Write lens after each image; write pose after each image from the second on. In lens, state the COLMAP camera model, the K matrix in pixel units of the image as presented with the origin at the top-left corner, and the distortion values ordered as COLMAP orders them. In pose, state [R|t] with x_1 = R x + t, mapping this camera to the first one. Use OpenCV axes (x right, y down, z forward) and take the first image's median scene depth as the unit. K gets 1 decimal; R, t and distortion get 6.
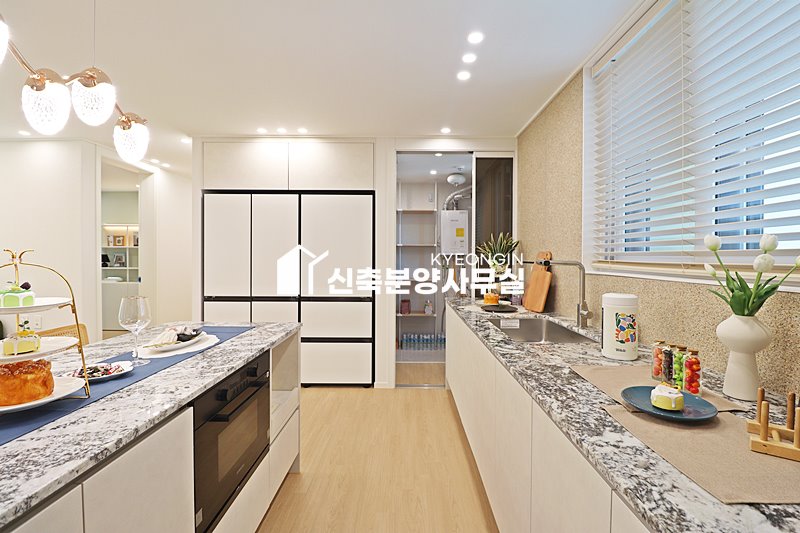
lens RADIAL K [[369.6, 0, 403.0], [0, 369.6, 261.5], [0, 0, 1]] dist [-0.000984, -0.013209]
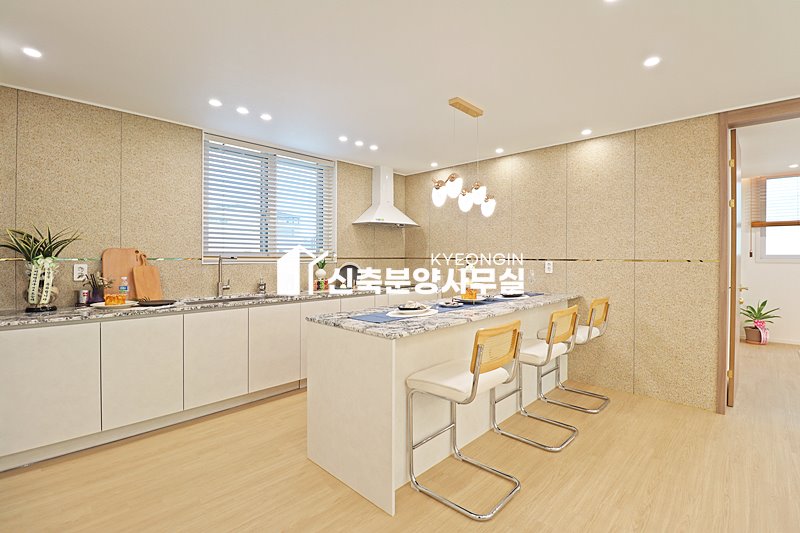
lens RADIAL K [[372.1, 0, 403.4], [0, 372.1, 259.0], [0, 0, 1]] dist [-0.001958, -0.013519]
pose [[-0.728854, -0.011330, 0.684575, -0.733322], [0.002369, 0.999815, 0.019070, -0.011153], [-0.684665, 0.015521, -0.728693, 0.967413]]
